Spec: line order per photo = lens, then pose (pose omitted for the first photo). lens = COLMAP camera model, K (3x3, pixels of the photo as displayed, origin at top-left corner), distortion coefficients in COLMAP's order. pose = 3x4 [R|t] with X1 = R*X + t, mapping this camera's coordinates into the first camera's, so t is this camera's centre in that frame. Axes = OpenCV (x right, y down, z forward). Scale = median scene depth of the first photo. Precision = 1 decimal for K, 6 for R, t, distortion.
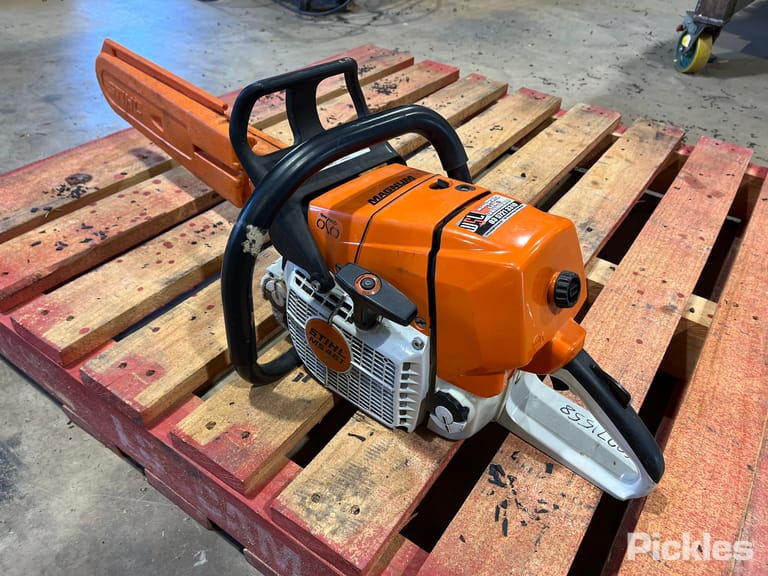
lens RADIAL K [[592.0, 0, 391.0], [0, 592.0, 285.4], [0, 0, 1]] dist [0.067817, -0.105188]
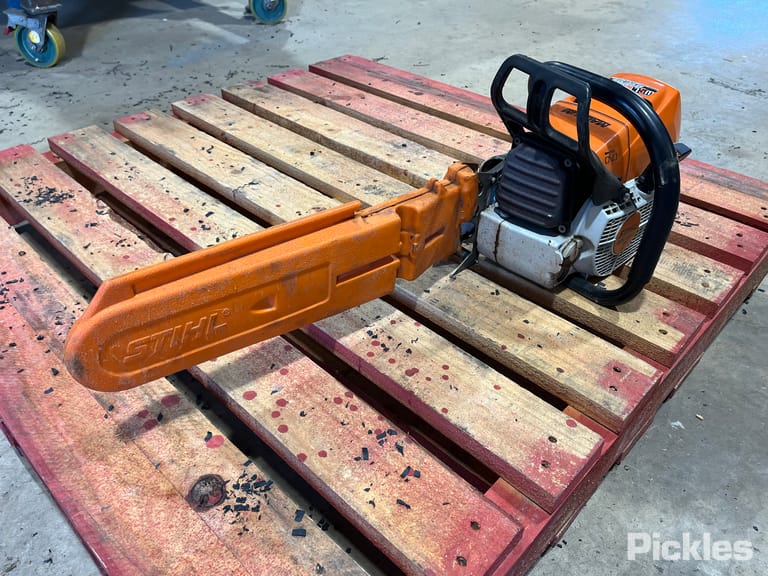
lens RADIAL K [[586.5, 0, 384.0], [0, 586.5, 288.0], [0, 0, 1]] dist [0.064793, -0.102267]
pose [[0.170151, -0.651665, 0.739176, -0.864034], [0.606227, 0.660593, 0.442838, -0.507815], [-0.776877, 0.372759, 0.507457, 0.529775]]
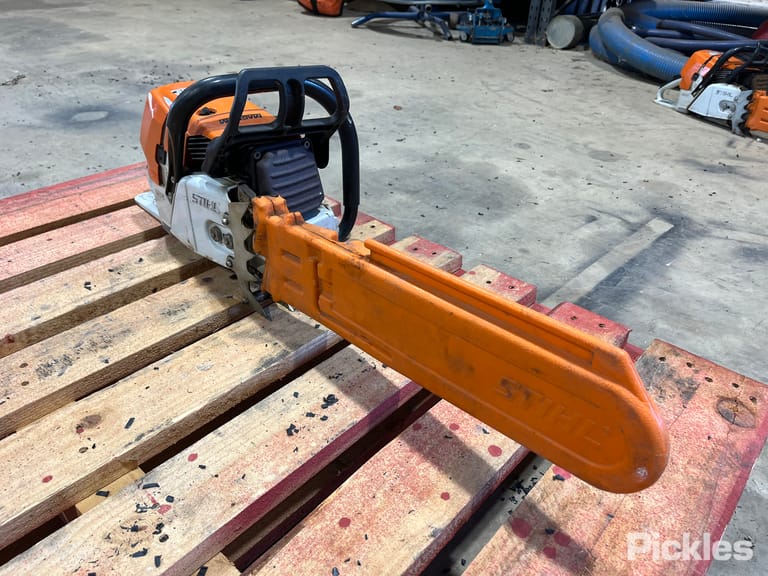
lens RADIAL K [[592.0, 0, 391.0], [0, 592.0, 285.4], [0, 0, 1]] dist [0.067817, -0.105188]
pose [[-0.986885, -0.153183, 0.050915, -0.316696], [-0.004254, 0.339986, 0.940421, -0.892550], [-0.161367, 0.927871, -0.336179, 1.165691]]
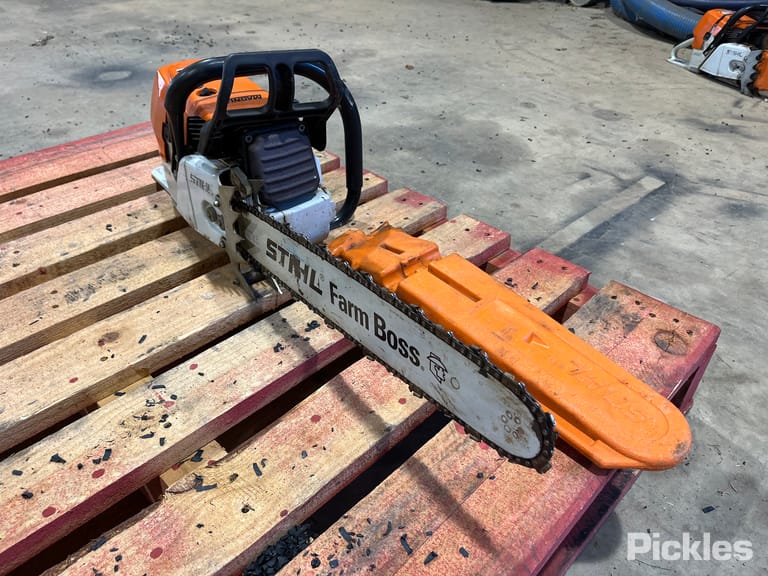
lens RADIAL K [[592.0, 0, 391.0], [0, 592.0, 285.4], [0, 0, 1]] dist [0.067817, -0.105188]
pose [[-0.981723, -0.170590, 0.084376, -0.398991], [0.033328, 0.282394, 0.958720, -0.981442], [-0.187375, 0.944009, -0.271547, 1.218931]]
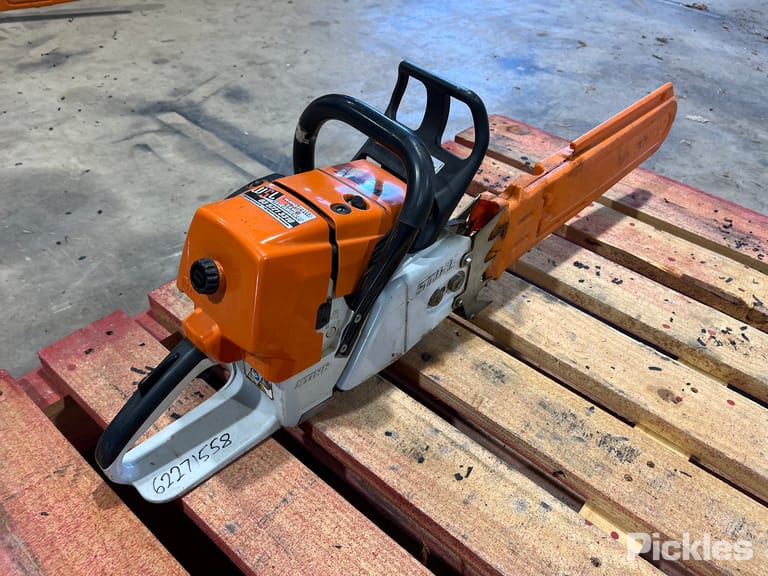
lens RADIAL K [[592.0, 0, 391.0], [0, 592.0, 285.4], [0, 0, 1]] dist [0.067817, -0.105188]
pose [[-0.092637, 0.586335, -0.804755, 0.628388], [-0.678355, 0.554475, 0.482071, -0.398093], [0.728871, 0.590567, 0.346378, 0.505631]]
